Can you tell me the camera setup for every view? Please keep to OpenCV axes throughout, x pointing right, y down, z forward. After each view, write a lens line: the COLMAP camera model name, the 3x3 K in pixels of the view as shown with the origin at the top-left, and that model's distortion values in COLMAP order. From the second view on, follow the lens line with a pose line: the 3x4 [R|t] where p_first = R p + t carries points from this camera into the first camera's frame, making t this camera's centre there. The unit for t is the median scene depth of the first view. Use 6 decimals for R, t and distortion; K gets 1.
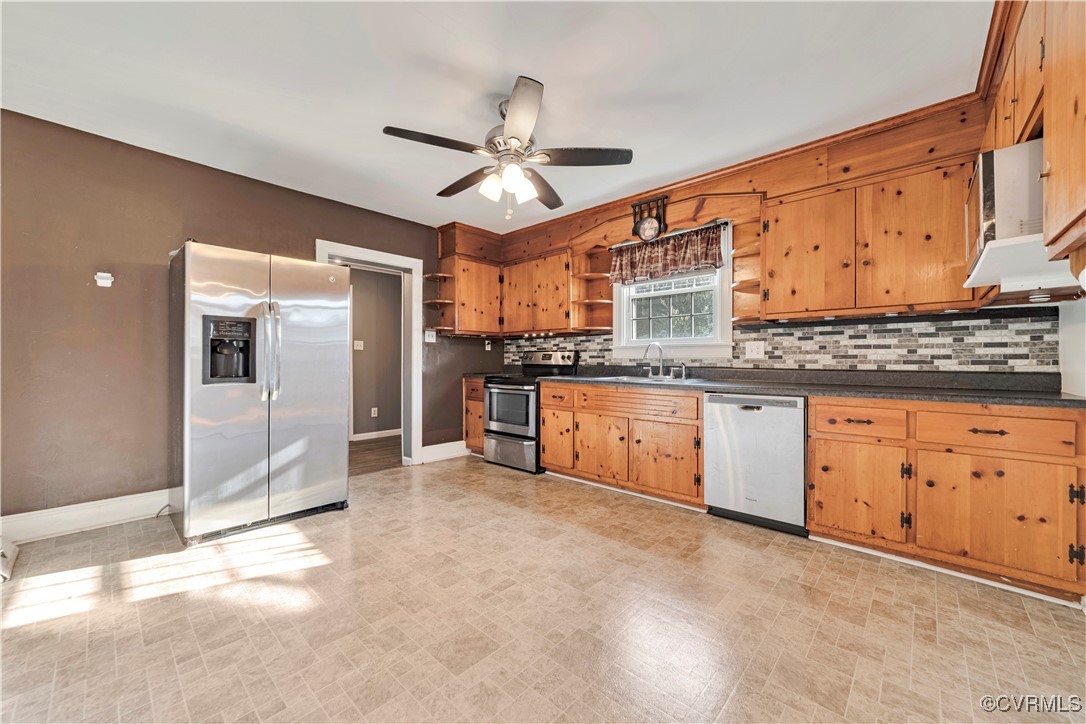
lens RADIAL K [[415.2, 0, 545.4], [0, 415.2, 363.1], [0, 0, 1]] dist [-0.000844, 0.000155]
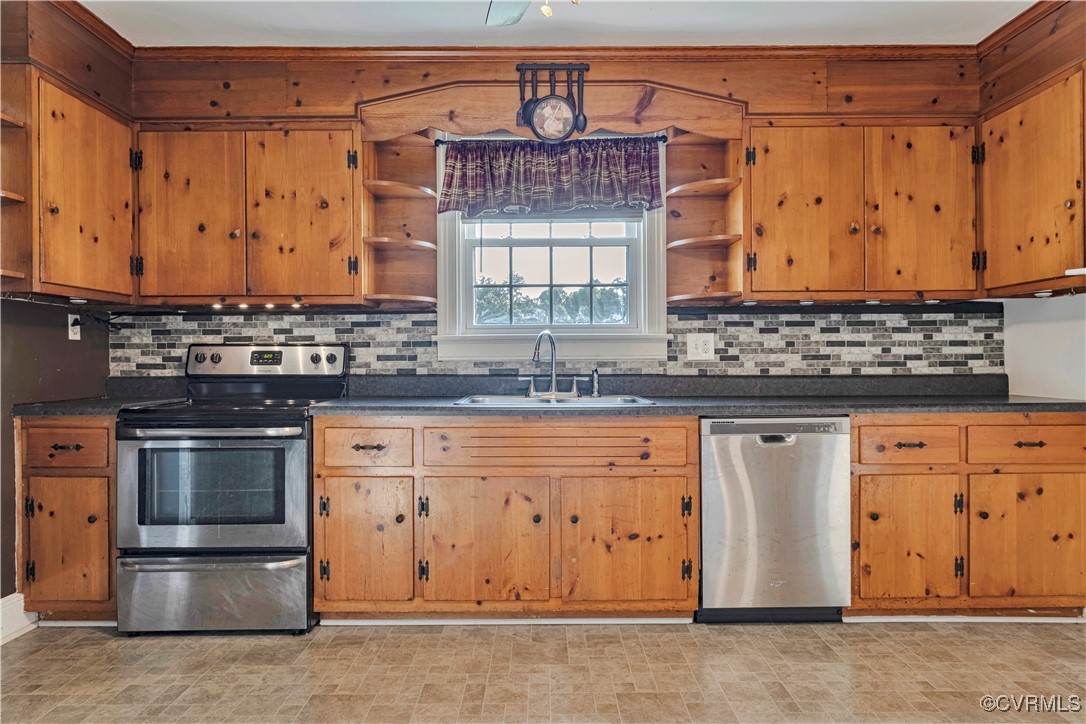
lens RADIAL K [[707.0, 0, 539.4], [0, 707.0, 362.1], [0, 0, 1]] dist [0.003075, -0.002192]
pose [[0.737452, -0.004819, 0.675382, -0.476093], [0.010827, 0.999930, -0.004688, -0.006398], [-0.675313, 0.010770, 0.737453, 0.428536]]
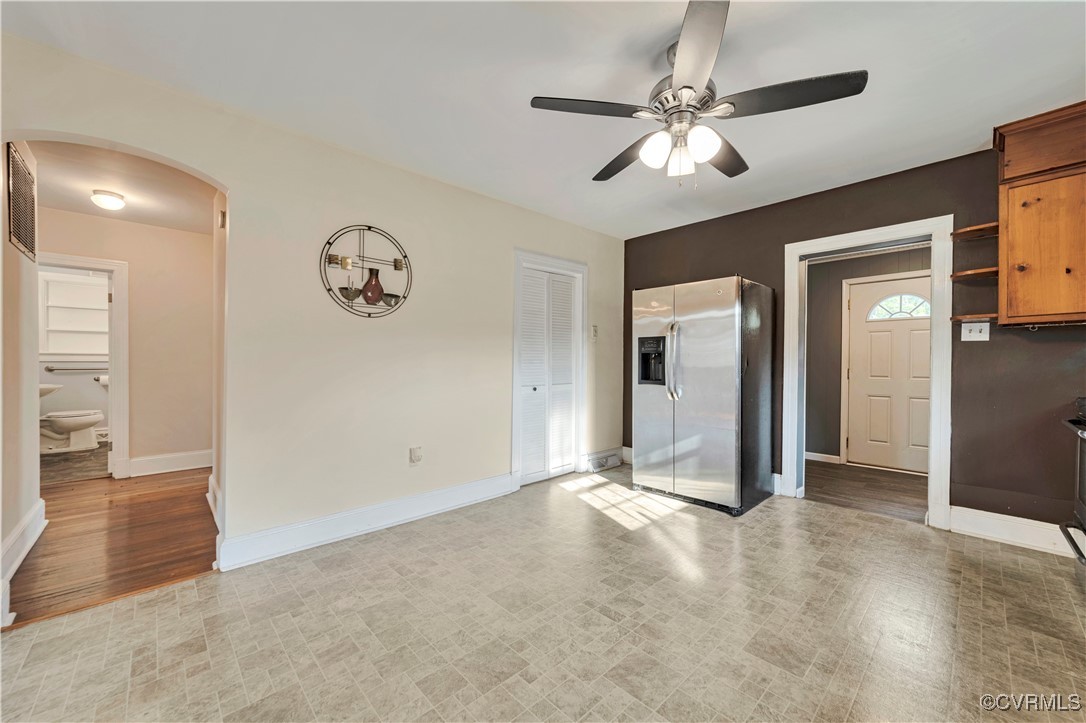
lens RADIAL K [[415.2, 0, 545.4], [0, 415.2, 362.6], [0, 0, 1]] dist [-0.000844, 0.000155]
pose [[-0.054980, -0.004005, -0.998479, 0.596970], [-0.013062, 0.999909, -0.003292, -0.013133], [0.998402, 0.012861, -0.055027, 0.645395]]
